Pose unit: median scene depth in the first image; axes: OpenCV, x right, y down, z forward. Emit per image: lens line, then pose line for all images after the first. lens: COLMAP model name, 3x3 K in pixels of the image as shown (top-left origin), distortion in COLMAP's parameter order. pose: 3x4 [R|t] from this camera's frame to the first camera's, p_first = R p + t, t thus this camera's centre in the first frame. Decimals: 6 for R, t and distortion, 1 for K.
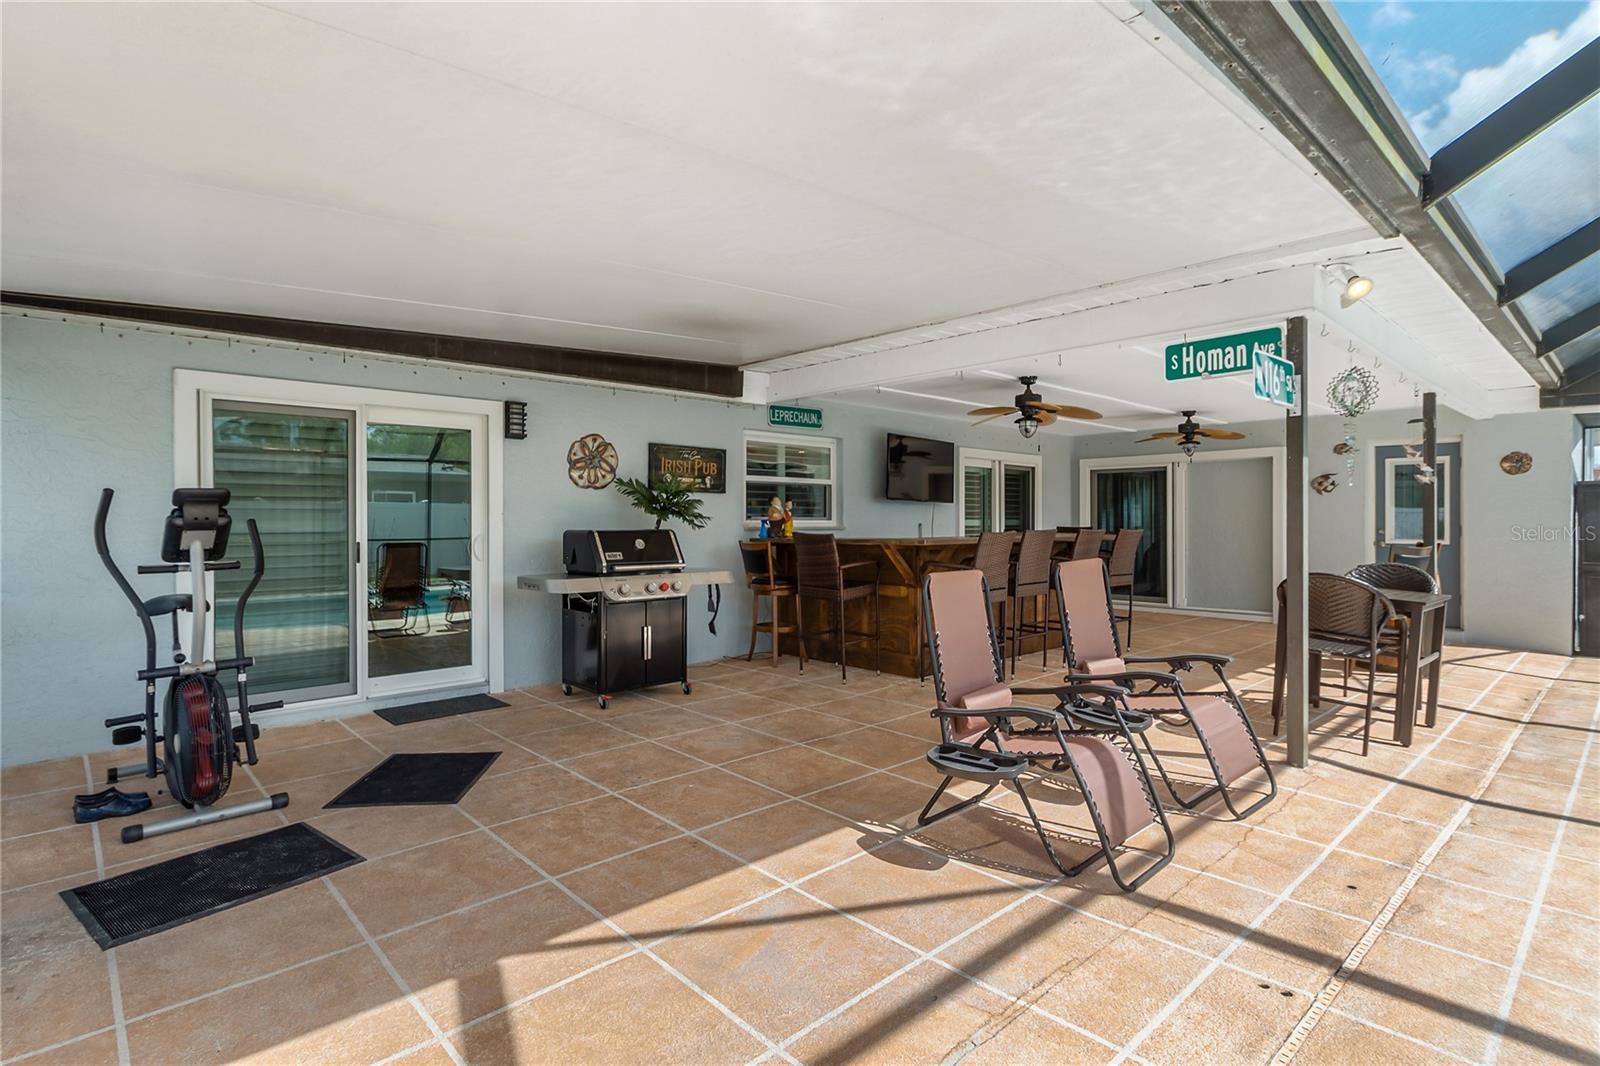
lens RADIAL K [[792.6, 0, 805.9], [0, 792.6, 523.0], [0, 0, 1]] dist [0.001841, -0.004289]
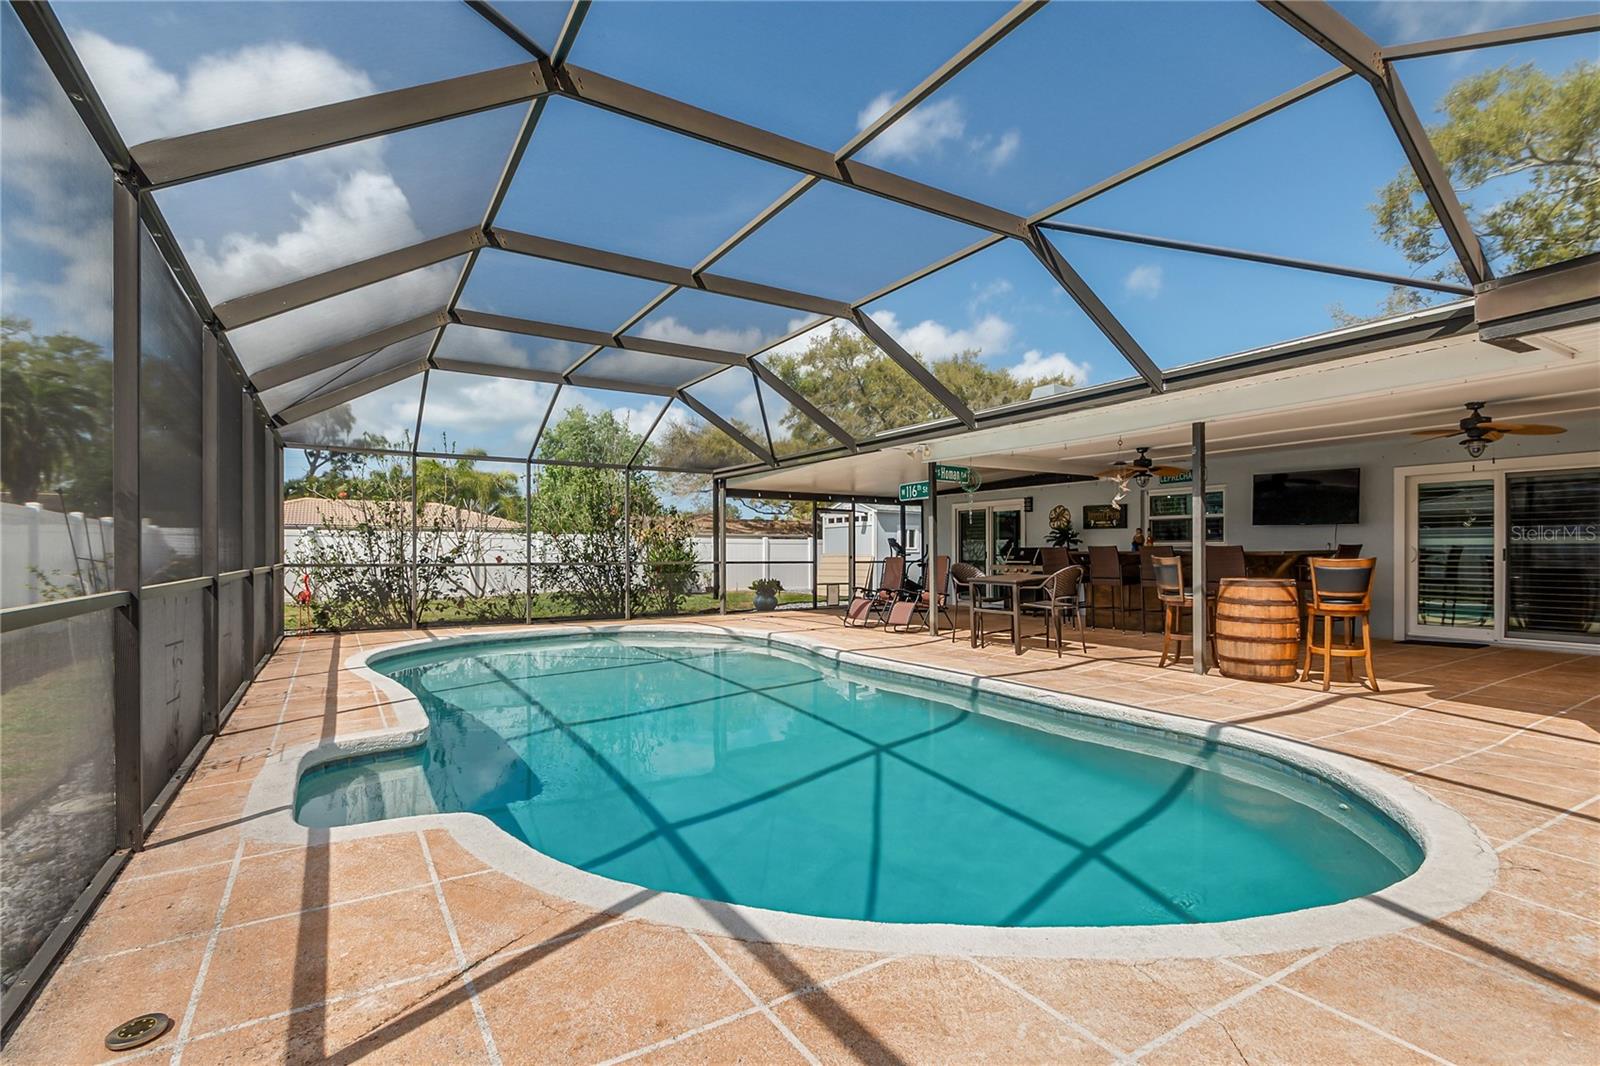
lens RADIAL K [[740.9, 0, 794.2], [0, 740.9, 541.2], [0, 0, 1]] dist [0.008184, -0.002511]
pose [[-0.176487, -0.015212, -0.984185, 1.942058], [-0.002829, 0.999884, -0.014947, 0.022789], [0.984299, 0.000146, -0.176510, 0.627252]]
